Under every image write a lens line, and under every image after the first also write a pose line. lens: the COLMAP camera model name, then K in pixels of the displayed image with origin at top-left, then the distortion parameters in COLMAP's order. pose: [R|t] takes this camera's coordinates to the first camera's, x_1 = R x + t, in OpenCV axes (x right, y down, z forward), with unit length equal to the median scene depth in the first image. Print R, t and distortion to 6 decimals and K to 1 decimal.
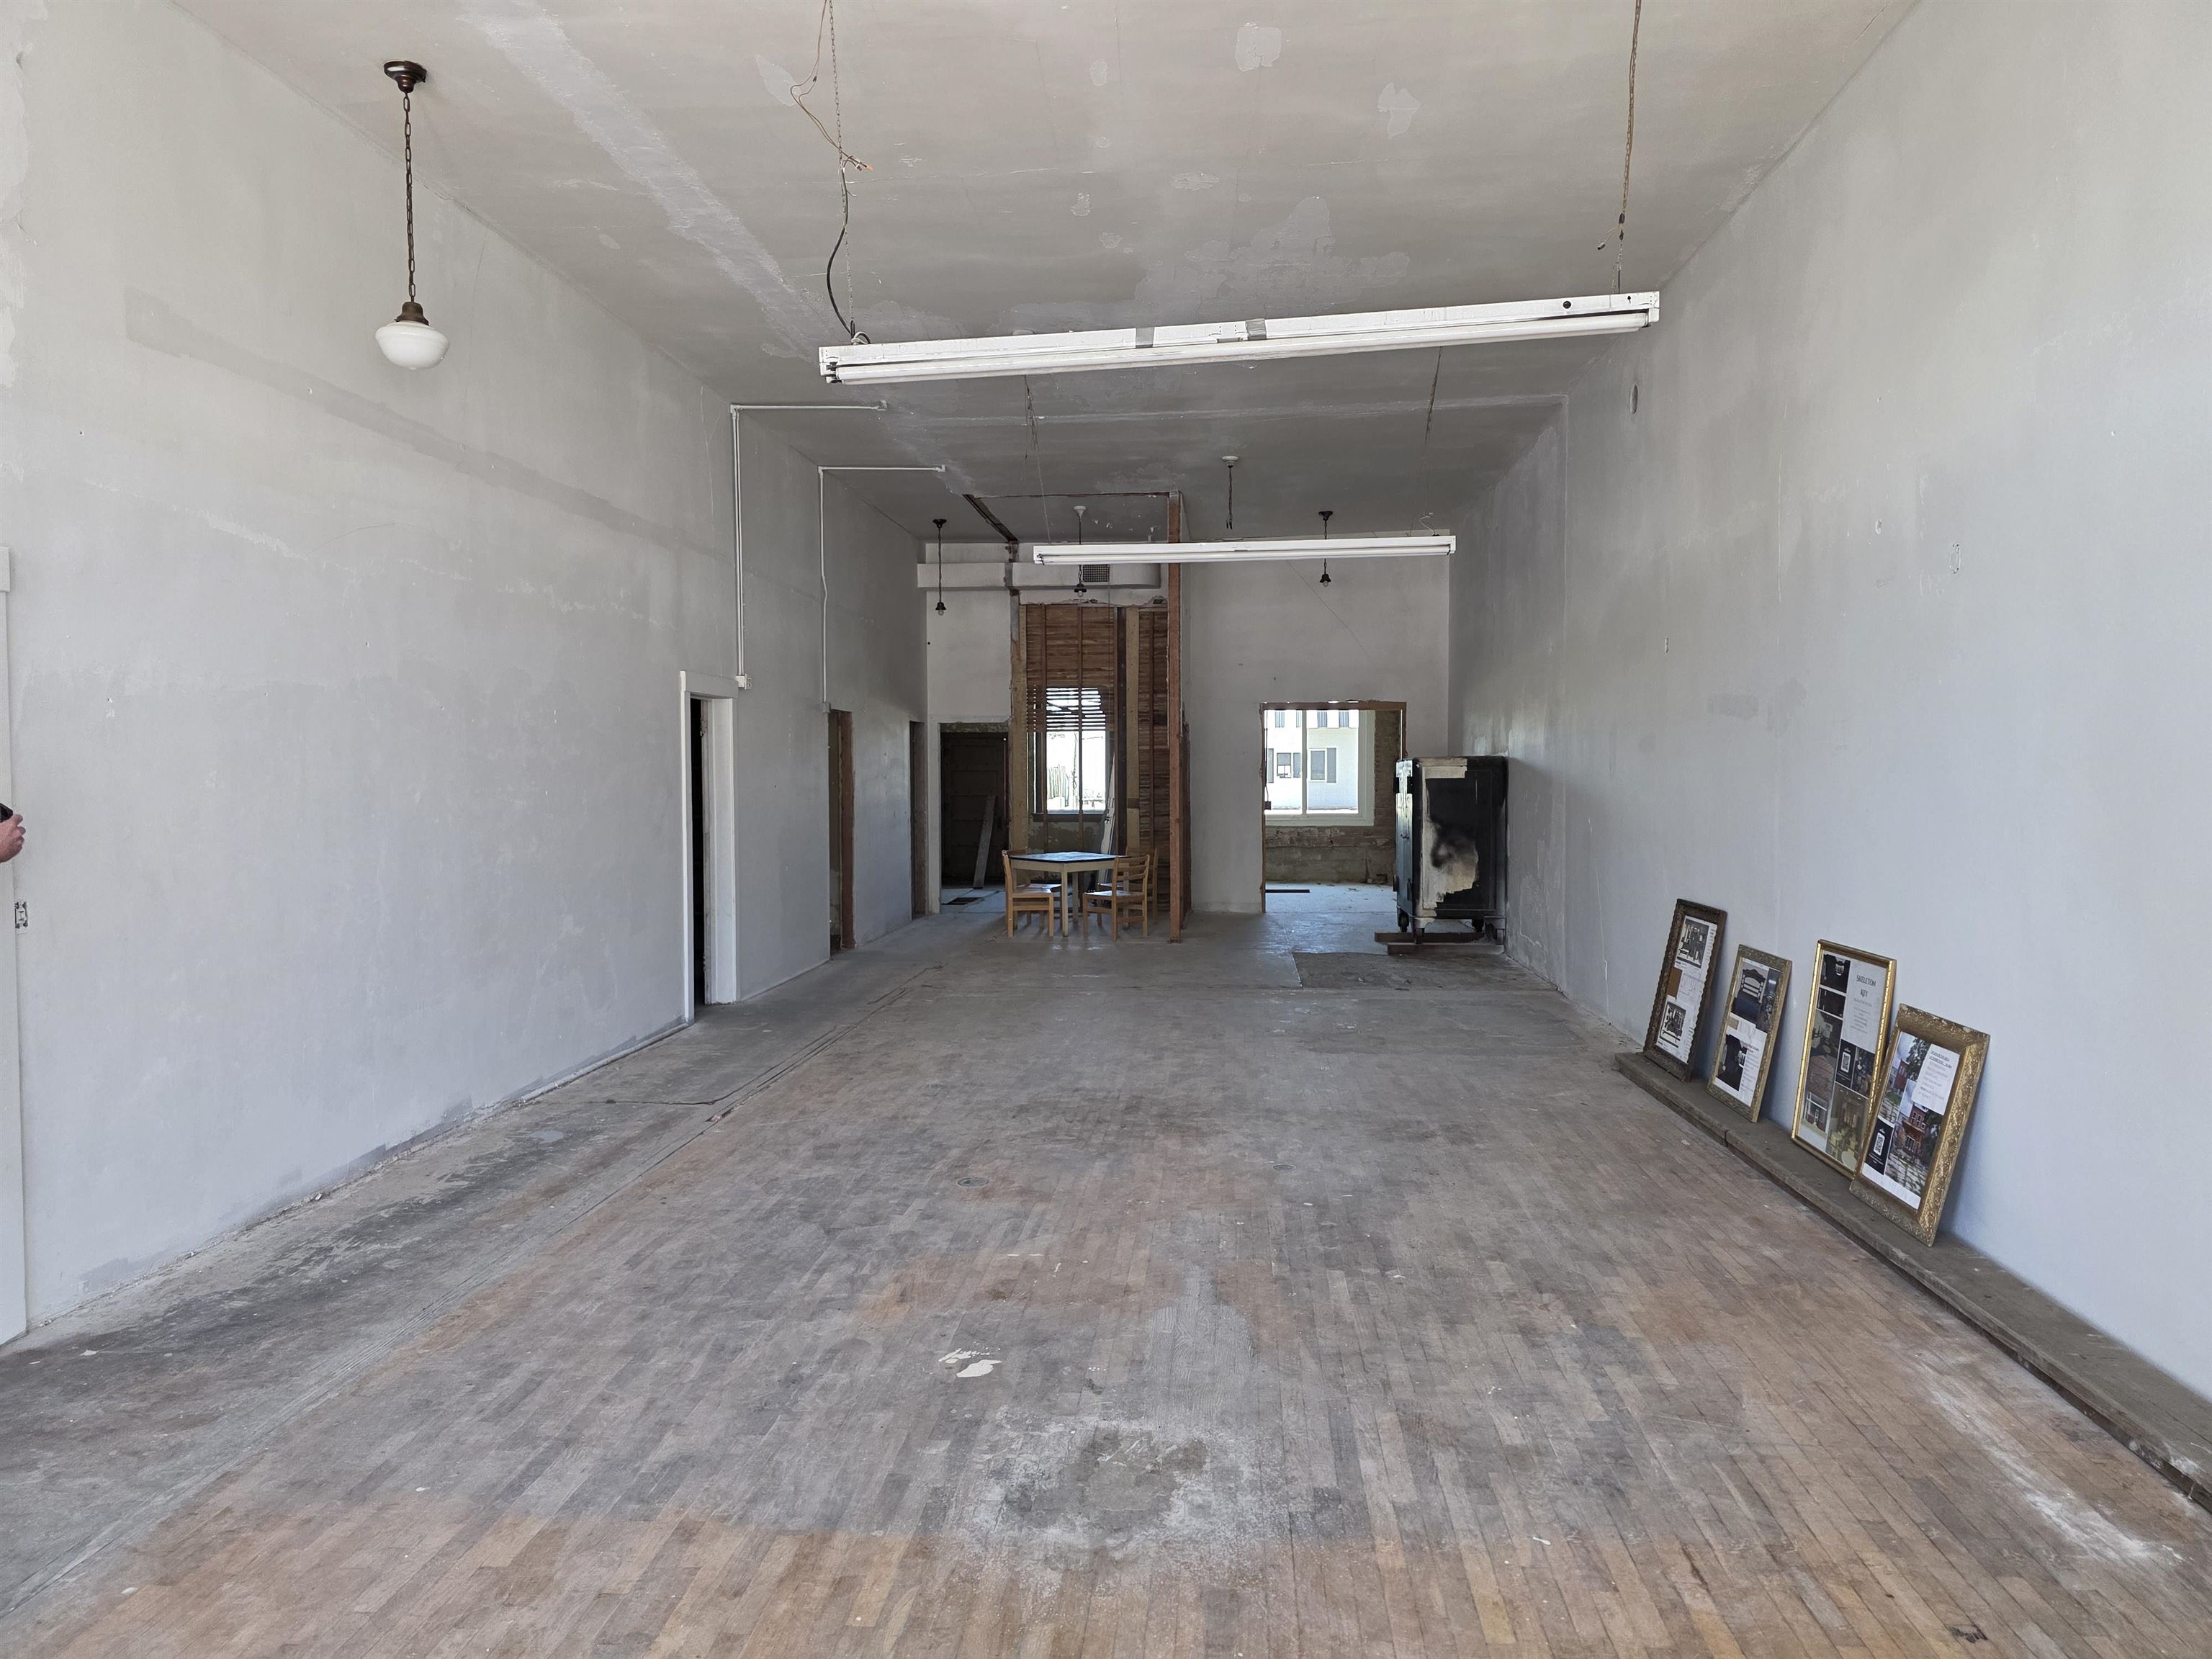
lens RADIAL K [[1492.7, 0, 1103.9], [0, 1492.7, 828.2], [0, 0, 1]] dist [0.056484, -0.005401]
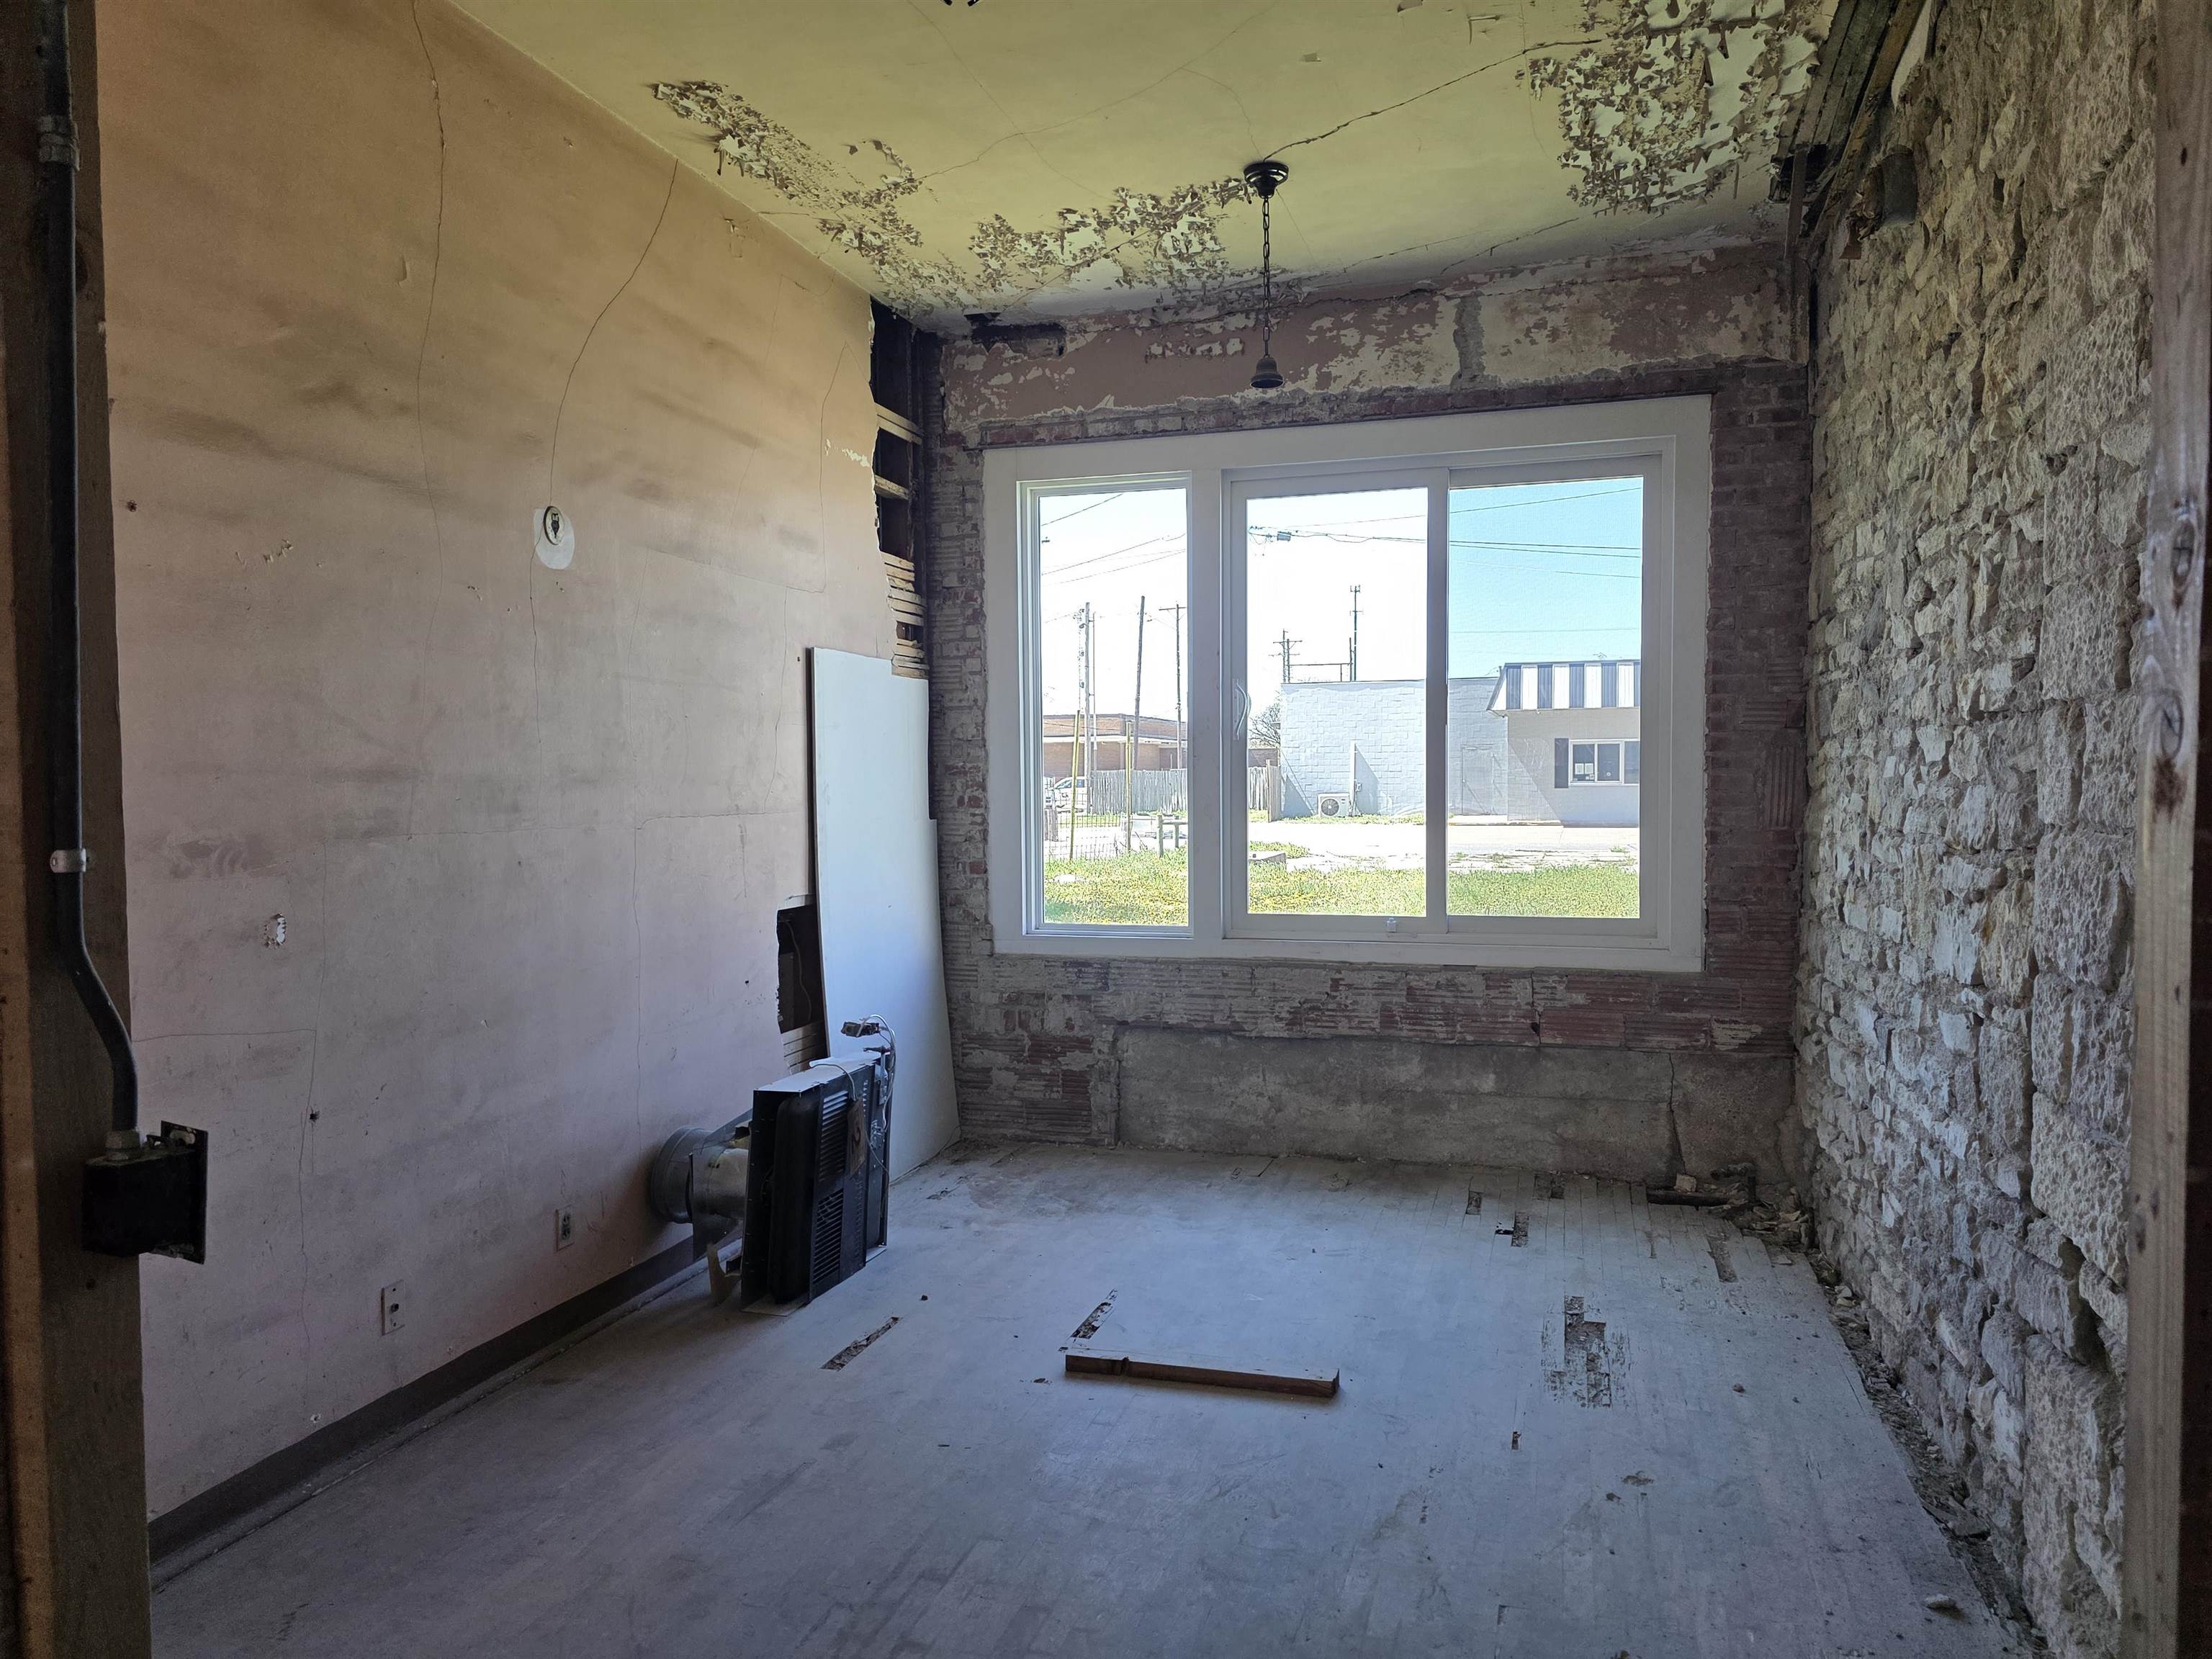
lens RADIAL K [[1492.7, 0, 1107.7], [0, 1492.7, 821.9], [0, 0, 1]] dist [0.056484, -0.005401]
pose [[0.976865, 0.003273, -0.213833, 0.134549], [-0.004377, 0.999979, -0.004687, -0.026648], [0.213814, 0.005515, 0.976859, 0.715912]]
